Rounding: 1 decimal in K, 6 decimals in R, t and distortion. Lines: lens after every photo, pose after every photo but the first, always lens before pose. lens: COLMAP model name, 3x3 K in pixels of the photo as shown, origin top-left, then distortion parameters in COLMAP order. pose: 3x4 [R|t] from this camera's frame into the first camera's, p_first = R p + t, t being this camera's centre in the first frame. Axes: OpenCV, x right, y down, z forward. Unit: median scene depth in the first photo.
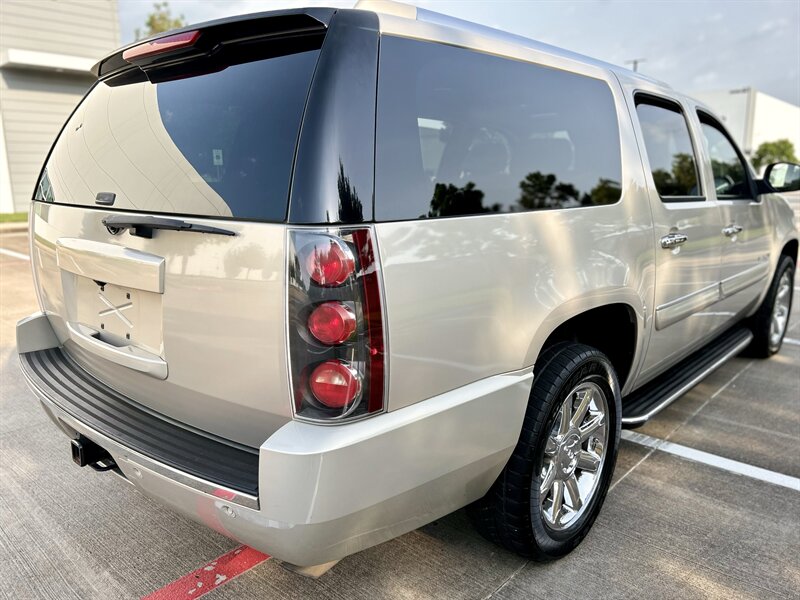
lens RADIAL K [[642.4, 0, 395.4], [0, 642.4, 292.5], [0, 0, 1]] dist [0.021881, -0.019899]
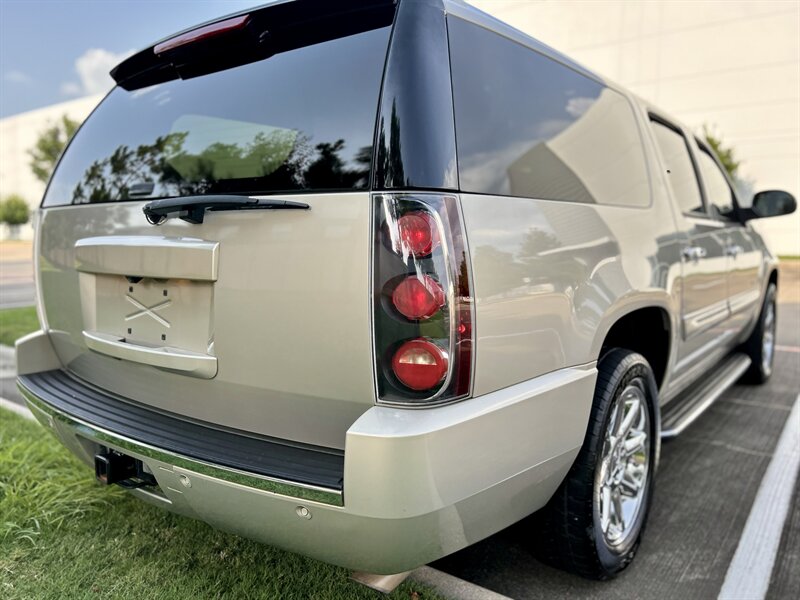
lens RADIAL K [[642.4, 0, 397.6], [0, 642.4, 294.4], [0, 0, 1]] dist [0.021881, -0.019899]
pose [[0.997239, -0.011622, 0.073339, -0.151247], [0.018334, 0.995634, -0.091525, 0.098288], [-0.071956, 0.092617, 0.993098, 0.061810]]
